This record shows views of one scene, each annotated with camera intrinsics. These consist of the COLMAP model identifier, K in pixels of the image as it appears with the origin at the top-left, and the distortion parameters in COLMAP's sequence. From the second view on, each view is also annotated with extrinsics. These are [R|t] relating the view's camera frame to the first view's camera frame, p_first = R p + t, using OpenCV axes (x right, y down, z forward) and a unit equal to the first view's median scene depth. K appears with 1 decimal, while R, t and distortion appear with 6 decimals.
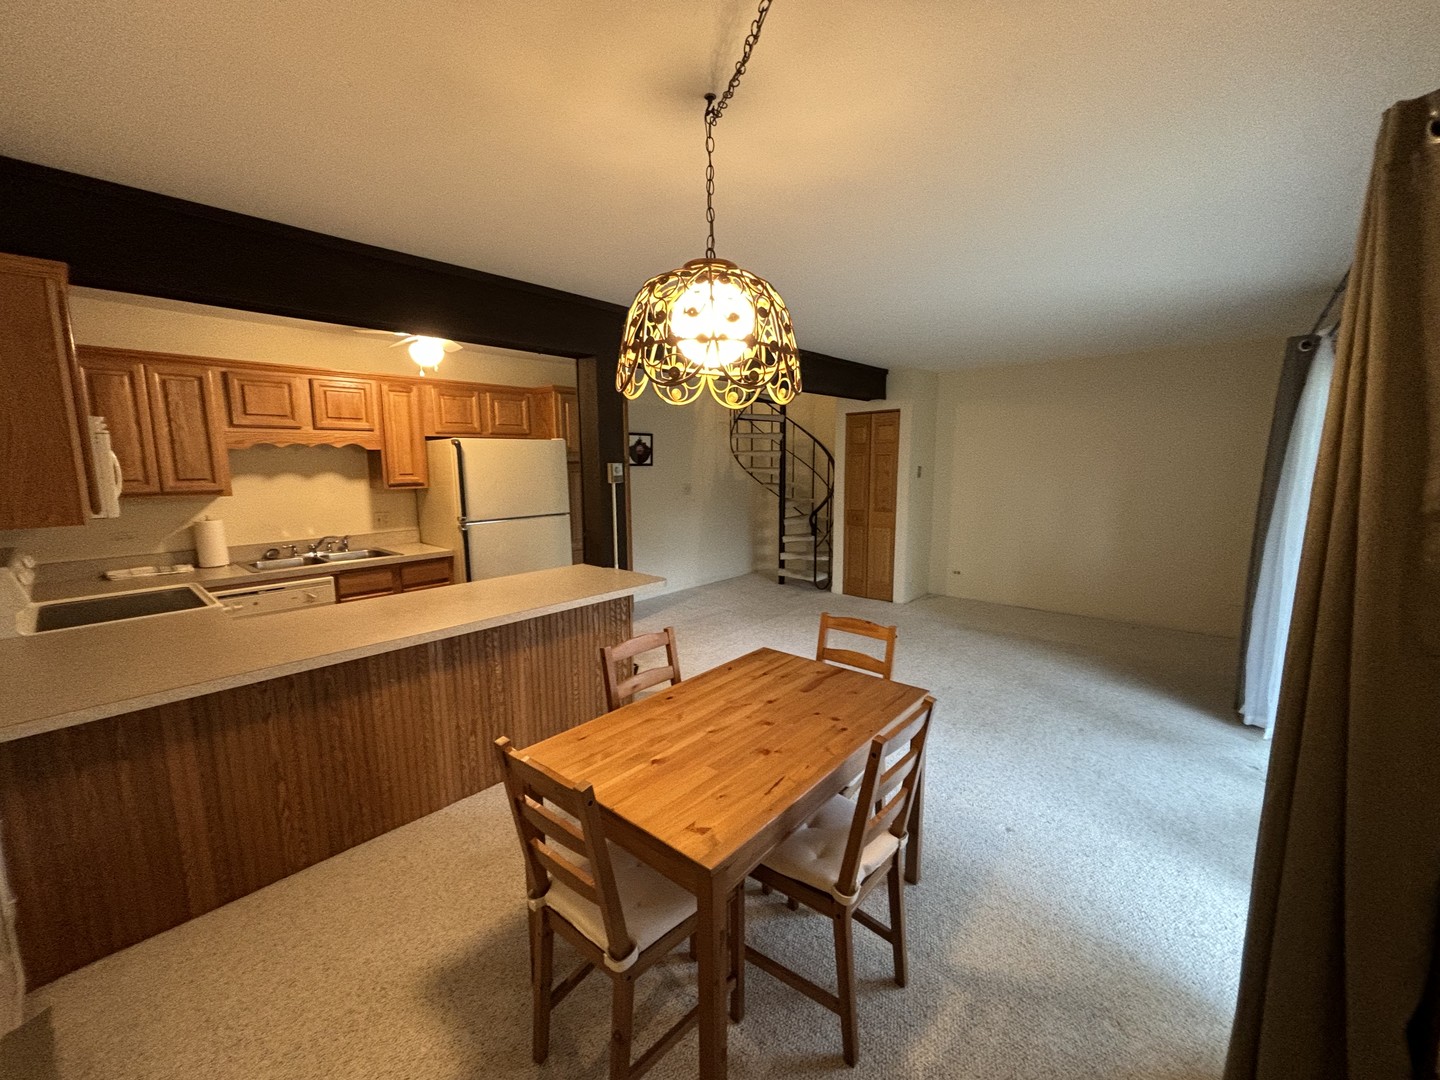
lens RADIAL K [[577.1, 0, 720.0], [0, 577.1, 540.0], [0, 0, 1]] dist [0.001684, -0.000053]
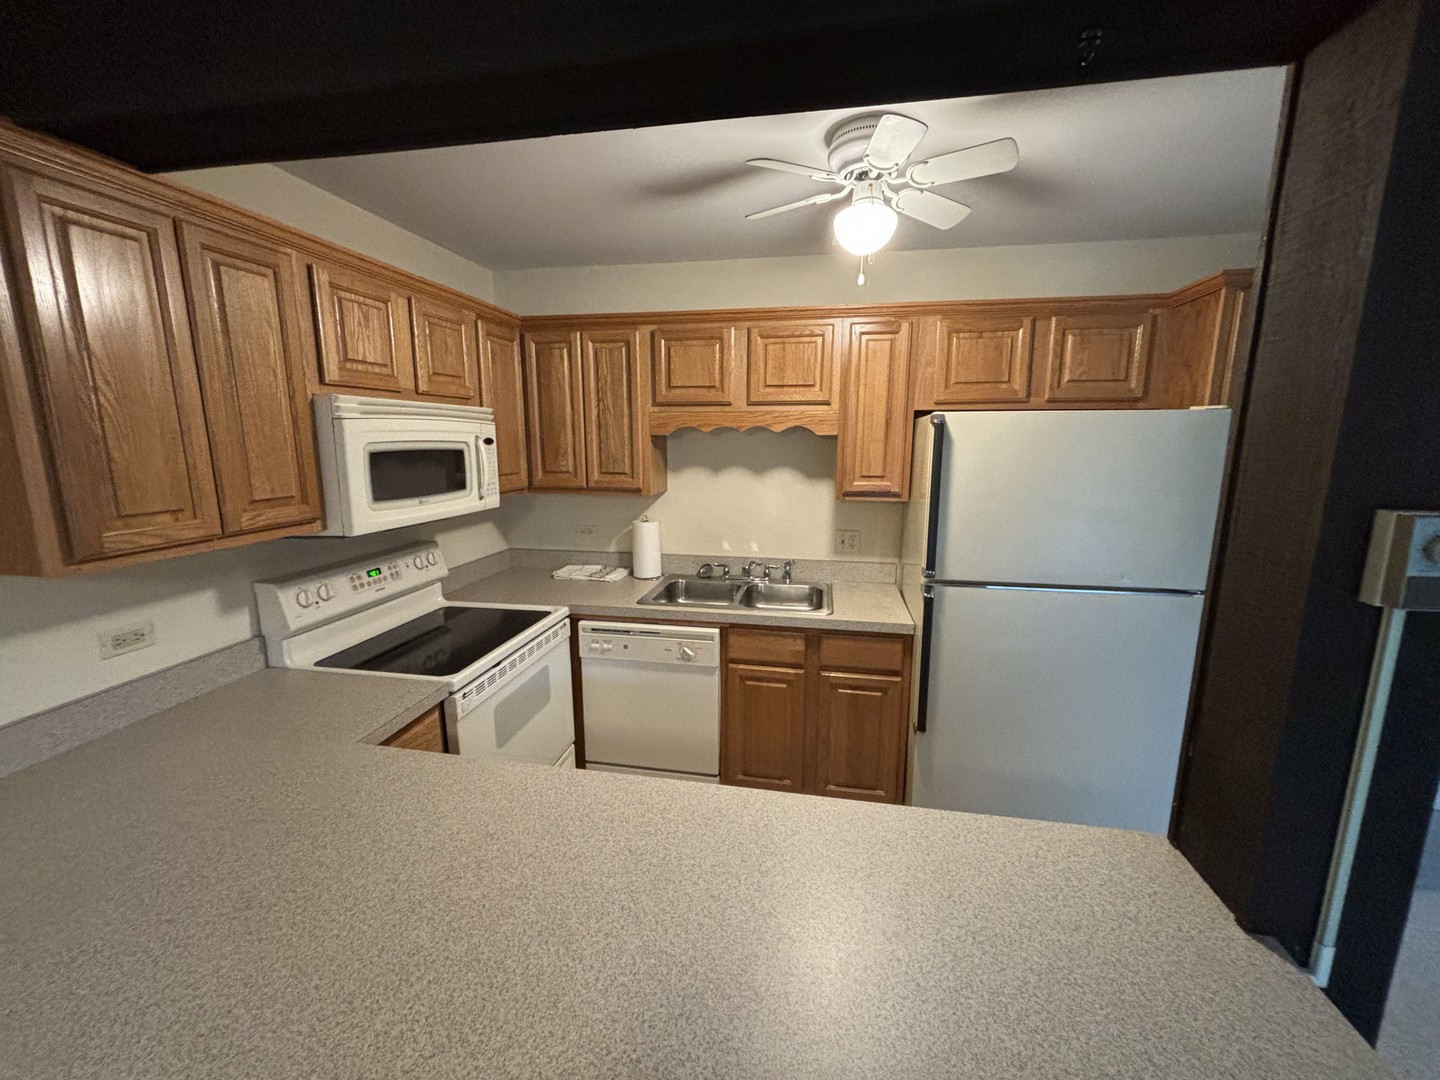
lens RADIAL K [[577.1, 0, 720.0], [0, 577.1, 540.0], [0, 0, 1]] dist [0.001684, -0.000053]
pose [[0.512372, 0.159527, -0.843817, -0.122448], [-0.125670, 0.985945, 0.110089, -0.102892], [0.849519, 0.049636, 0.525218, 0.606832]]
